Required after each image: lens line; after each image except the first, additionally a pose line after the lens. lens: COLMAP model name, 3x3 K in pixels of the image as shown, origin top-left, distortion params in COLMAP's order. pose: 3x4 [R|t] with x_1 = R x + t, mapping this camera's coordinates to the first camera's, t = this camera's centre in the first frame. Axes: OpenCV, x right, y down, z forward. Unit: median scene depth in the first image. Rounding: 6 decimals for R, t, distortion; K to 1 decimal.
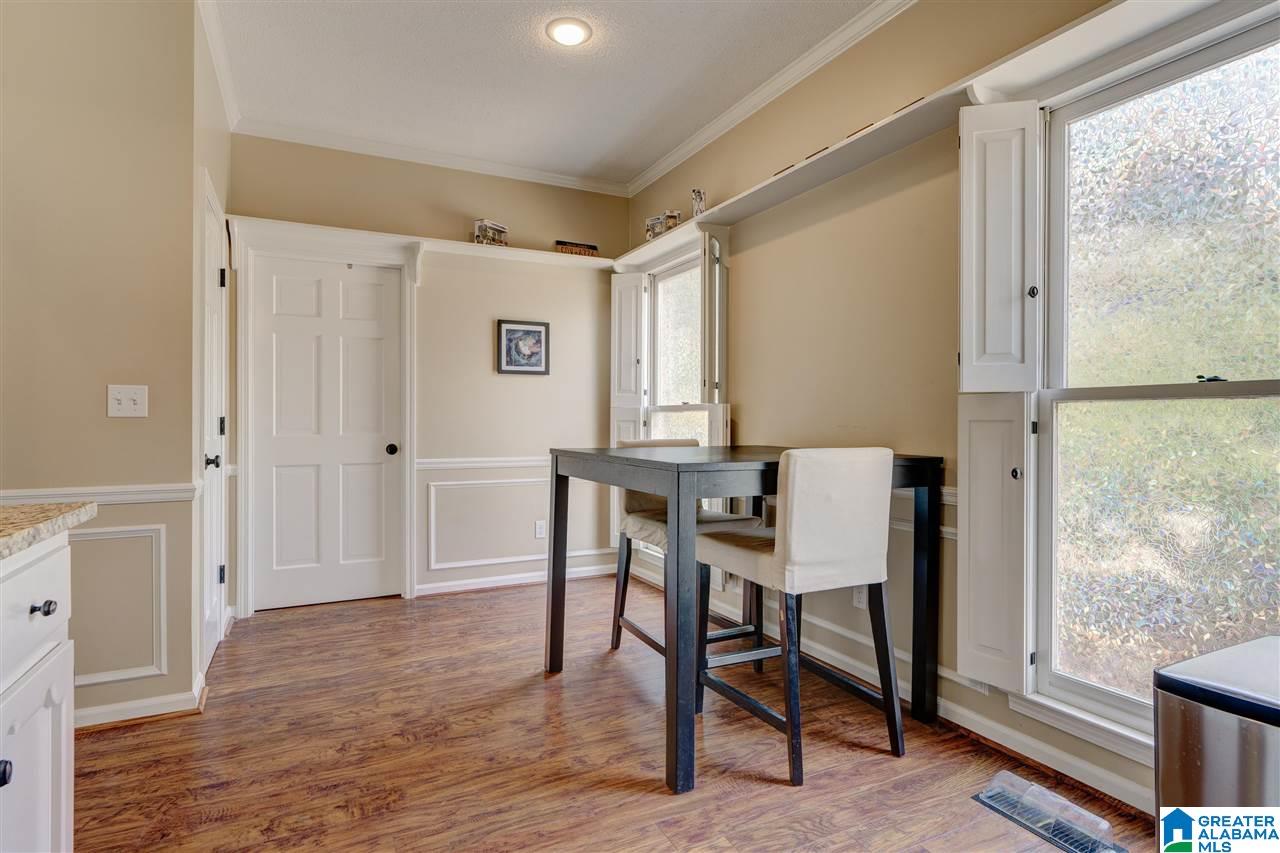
lens RADIAL K [[661.6, 0, 634.9], [0, 661.6, 418.9], [0, 0, 1]] dist [-0.006111, -0.000130]
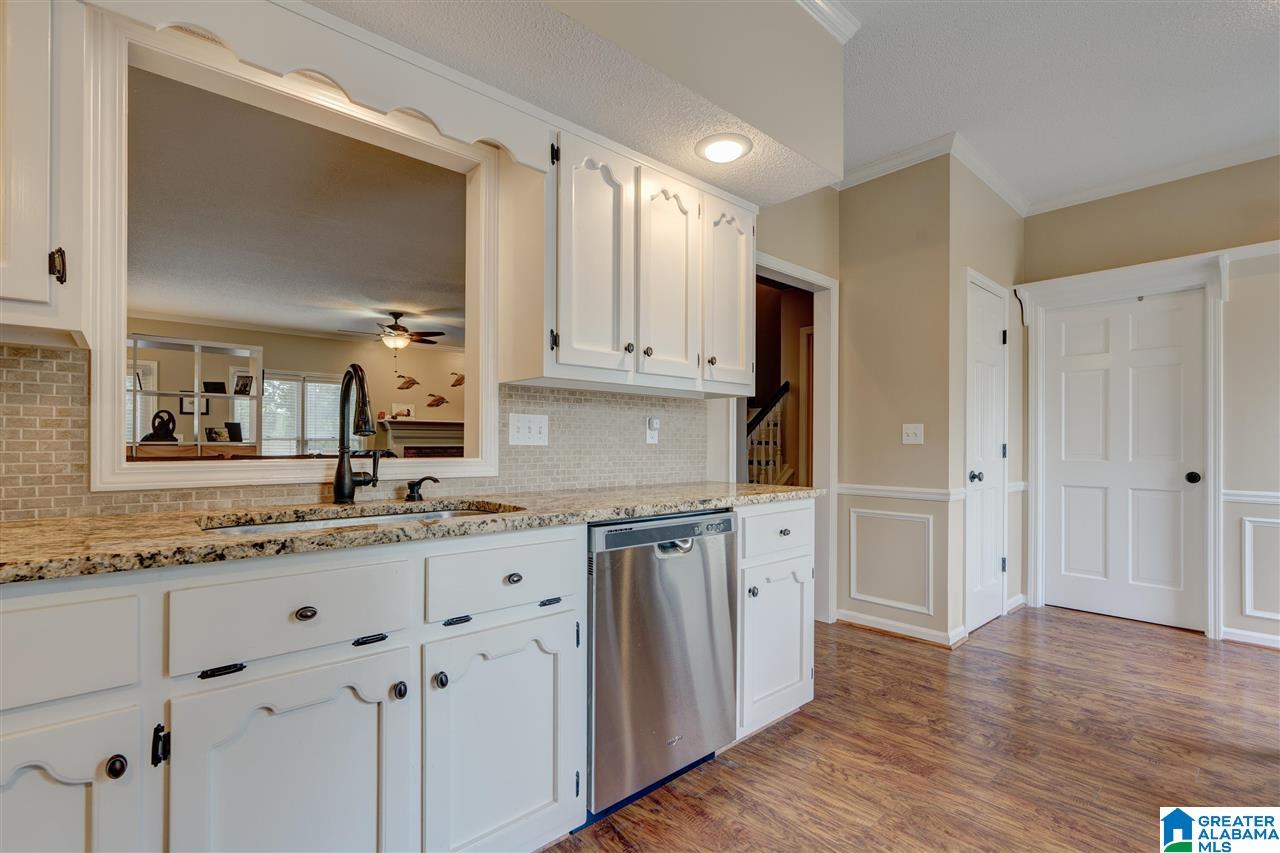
lens RADIAL K [[591.9, 0, 646.9], [0, 591.9, 438.2], [0, 0, 1]] dist [-0.004739, -0.000335]
pose [[0.272111, -0.005152, -0.962252, 0.344795], [-0.002238, 0.999980, -0.005986, -0.006234], [0.962263, 0.003782, 0.272094, 0.004137]]
